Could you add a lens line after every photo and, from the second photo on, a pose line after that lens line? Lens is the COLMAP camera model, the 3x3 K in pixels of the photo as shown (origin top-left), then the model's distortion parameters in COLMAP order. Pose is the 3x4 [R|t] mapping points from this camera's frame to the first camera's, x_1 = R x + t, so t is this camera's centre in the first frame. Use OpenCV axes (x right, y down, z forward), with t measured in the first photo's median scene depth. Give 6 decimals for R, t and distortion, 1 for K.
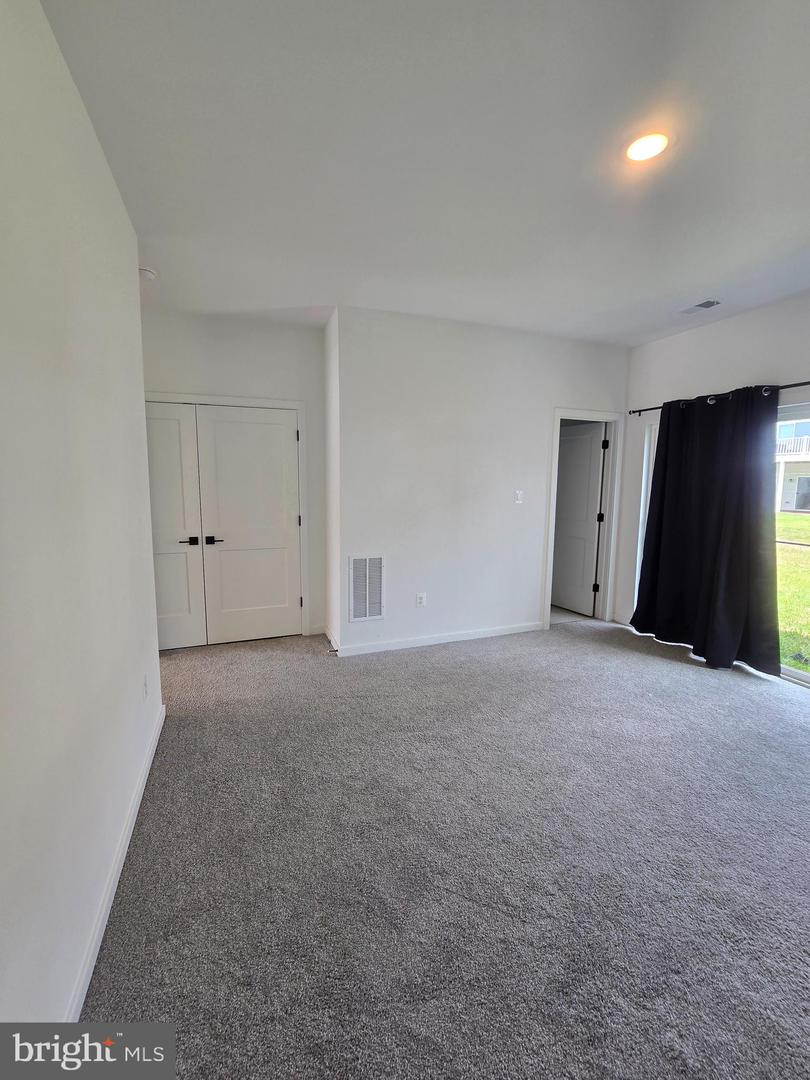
lens RADIAL K [[450.5, 0, 397.5], [0, 450.5, 529.5], [0, 0, 1]] dist [-0.003953, 0.000443]
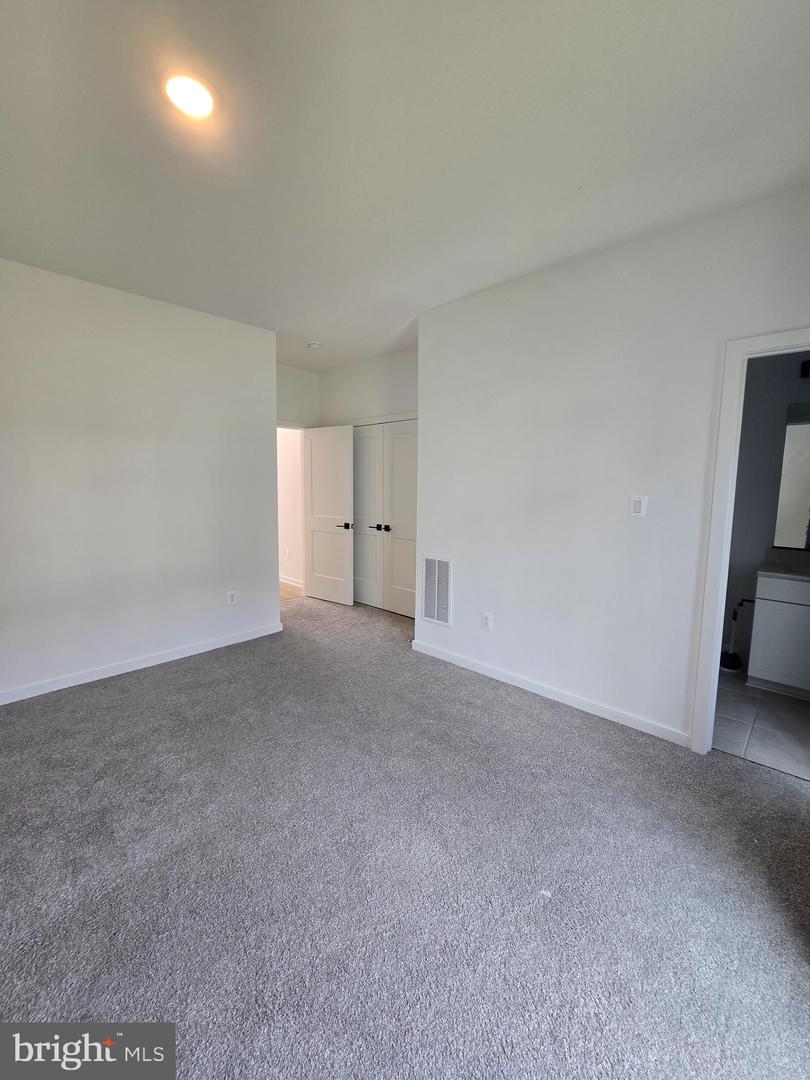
lens RADIAL K [[450.5, 0, 397.5], [0, 450.5, 529.5], [0, 0, 1]] dist [-0.003953, 0.000443]
pose [[0.408135, 0.091745, -0.908300, 0.767242], [-0.104931, 0.993058, 0.053157, -0.044068], [0.906871, 0.073613, 0.414929, 0.499302]]
